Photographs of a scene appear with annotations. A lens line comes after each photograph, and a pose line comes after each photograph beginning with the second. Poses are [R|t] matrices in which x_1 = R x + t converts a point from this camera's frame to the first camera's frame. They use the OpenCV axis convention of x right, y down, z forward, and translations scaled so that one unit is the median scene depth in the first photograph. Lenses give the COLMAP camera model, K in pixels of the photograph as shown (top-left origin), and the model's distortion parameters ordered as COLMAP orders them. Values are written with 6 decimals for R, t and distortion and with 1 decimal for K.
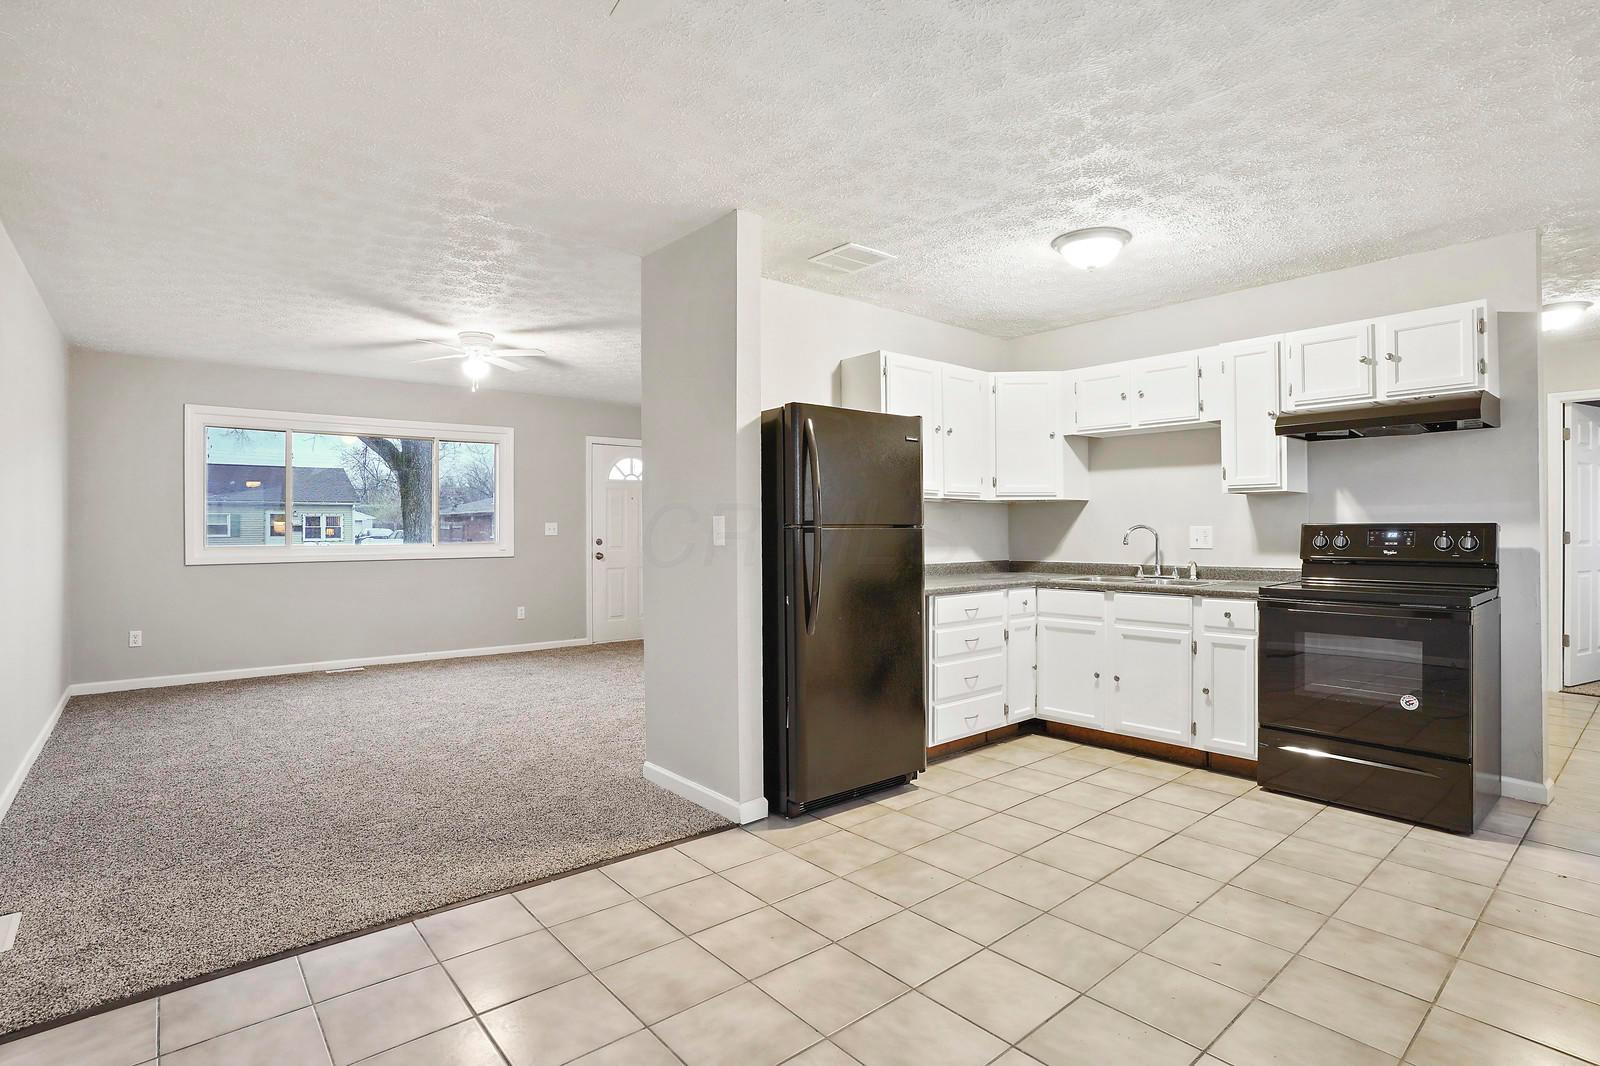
lens RADIAL K [[788.3, 0, 799.6], [0, 788.3, 531.8], [0, 0, 1]] dist [-0.067470, 0.023029]
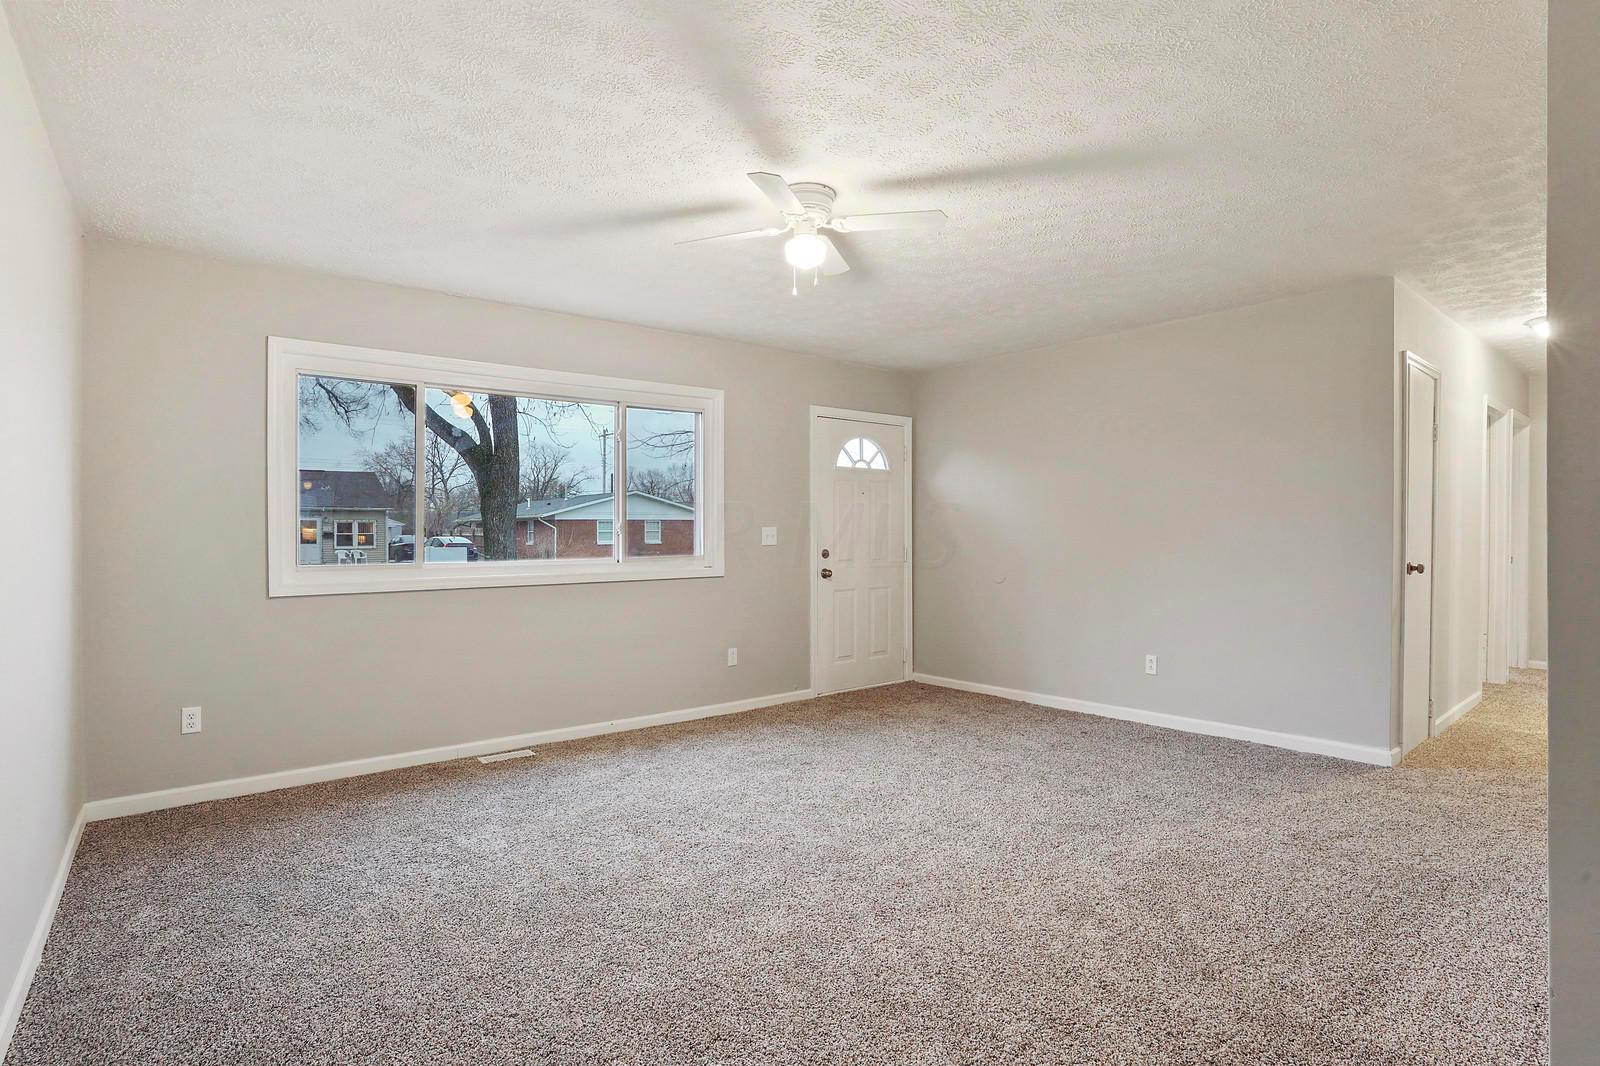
lens RADIAL K [[788.3, 0, 799.4], [0, 788.3, 531.6], [0, 0, 1]] dist [-0.067470, 0.023029]
pose [[0.999855, -0.004396, -0.016466, -0.269985], [0.004289, 0.999970, -0.006511, -0.002789], [0.016494, 0.006440, 0.999843, 0.284067]]
